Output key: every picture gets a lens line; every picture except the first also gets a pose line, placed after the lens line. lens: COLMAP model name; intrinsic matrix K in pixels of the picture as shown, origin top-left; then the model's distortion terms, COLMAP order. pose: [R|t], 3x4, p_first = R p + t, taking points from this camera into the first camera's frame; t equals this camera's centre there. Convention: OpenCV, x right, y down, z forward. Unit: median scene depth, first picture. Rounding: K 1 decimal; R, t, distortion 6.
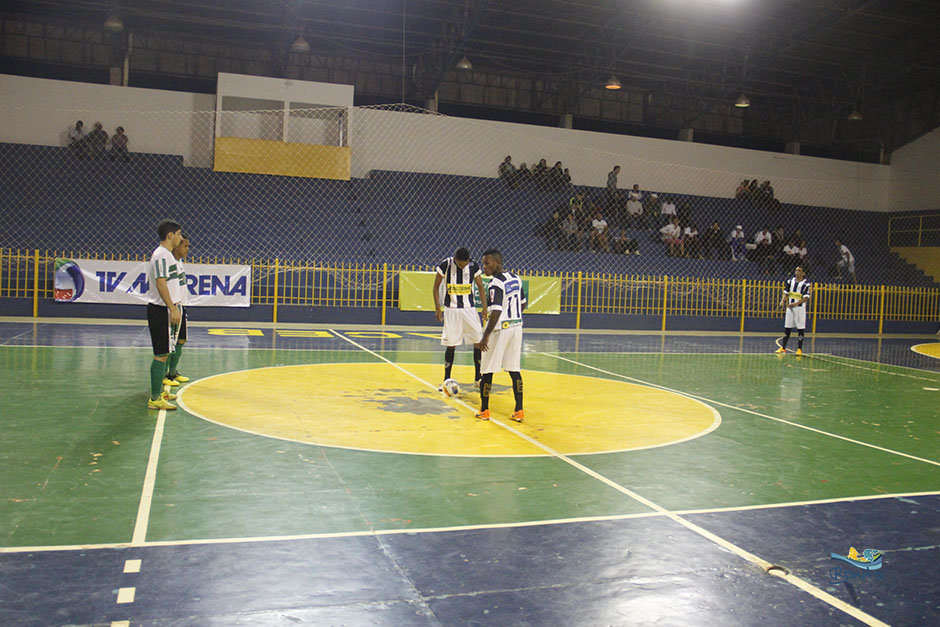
lens RADIAL K [[842.5, 0, 470.0], [0, 842.5, 313.5], [0, 0, 1]] dist [-0.157445, 0.186736]
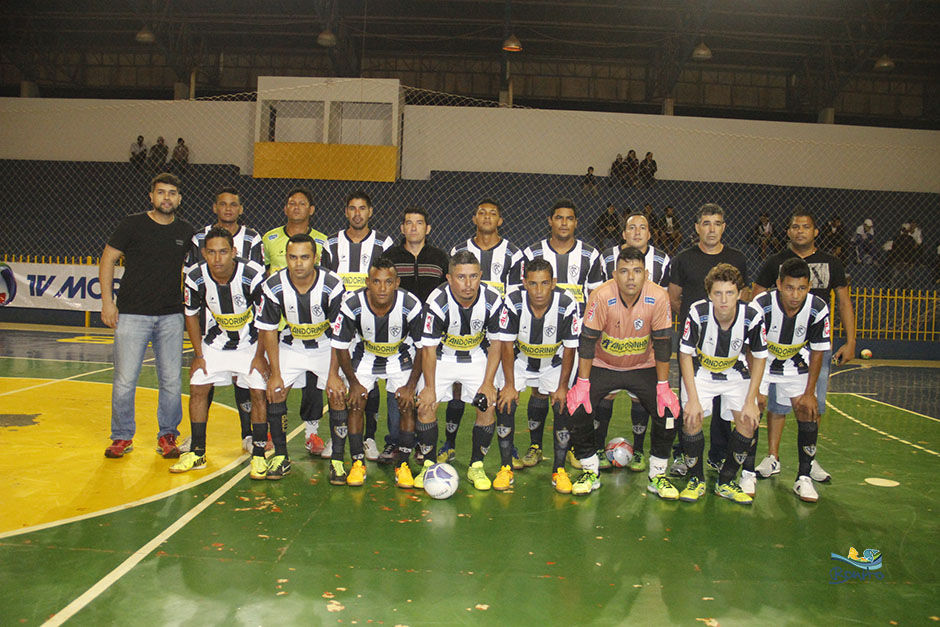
lens RADIAL K [[777.0, 0, 470.0], [0, 777.0, 313.5], [0, 0, 1]] dist [-0.178552, 0.138291]
pose [[0.940777, 0.007964, -0.338934, 0.268608], [-0.017401, 0.999541, -0.024813, 0.005532], [0.338580, 0.029242, 0.940483, 0.289997]]
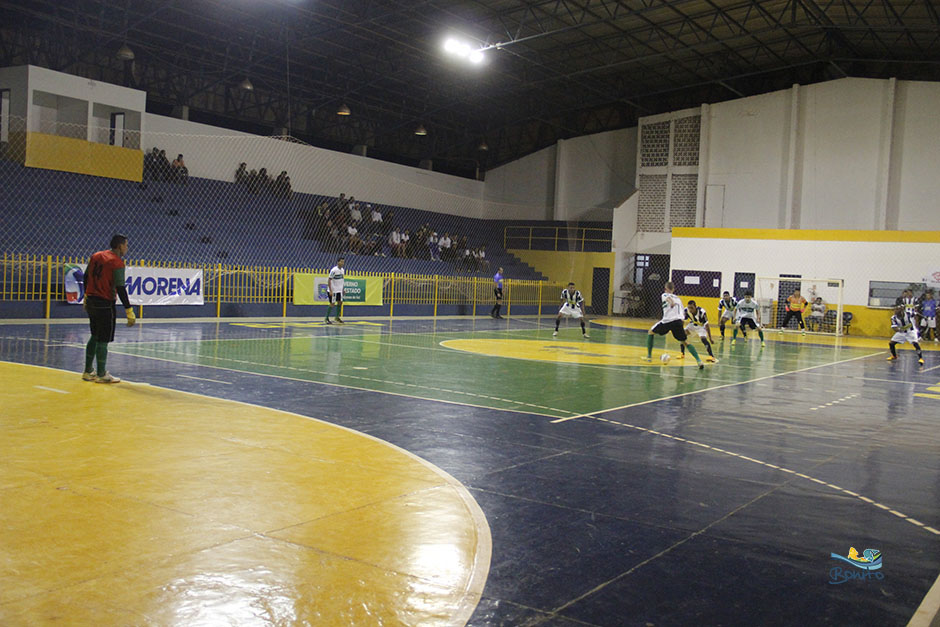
lens RADIAL K [[935.8, 0, 469.4], [0, 935.8, 344.0], [0, 0, 1]] dist [-0.070050, 0.013025]
pose [[0.790551, -0.044015, 0.610812, -0.653003], [0.013457, 0.998421, 0.054530, -0.016248], [-0.612248, -0.034889, 0.789895, -0.220754]]
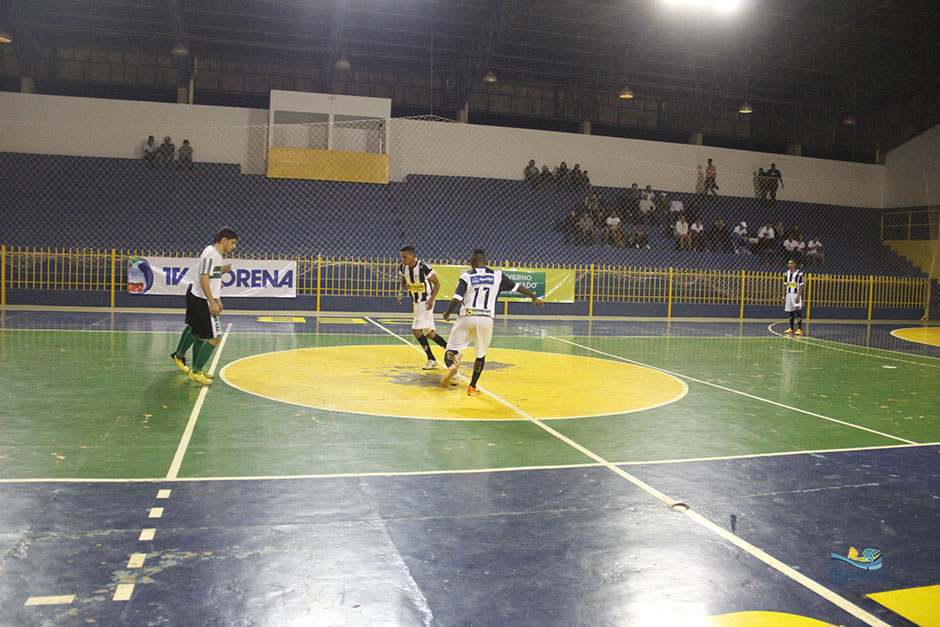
lens RADIAL K [[777.0, 0, 470.0], [0, 777.0, 313.5], [0, 0, 1]] dist [-0.178552, 0.138291]
pose [[0.998575, -0.003972, -0.053212, 0.023312], [0.004614, 0.999918, 0.011945, 0.002139], [0.053160, -0.012173, 0.998512, -0.026818]]
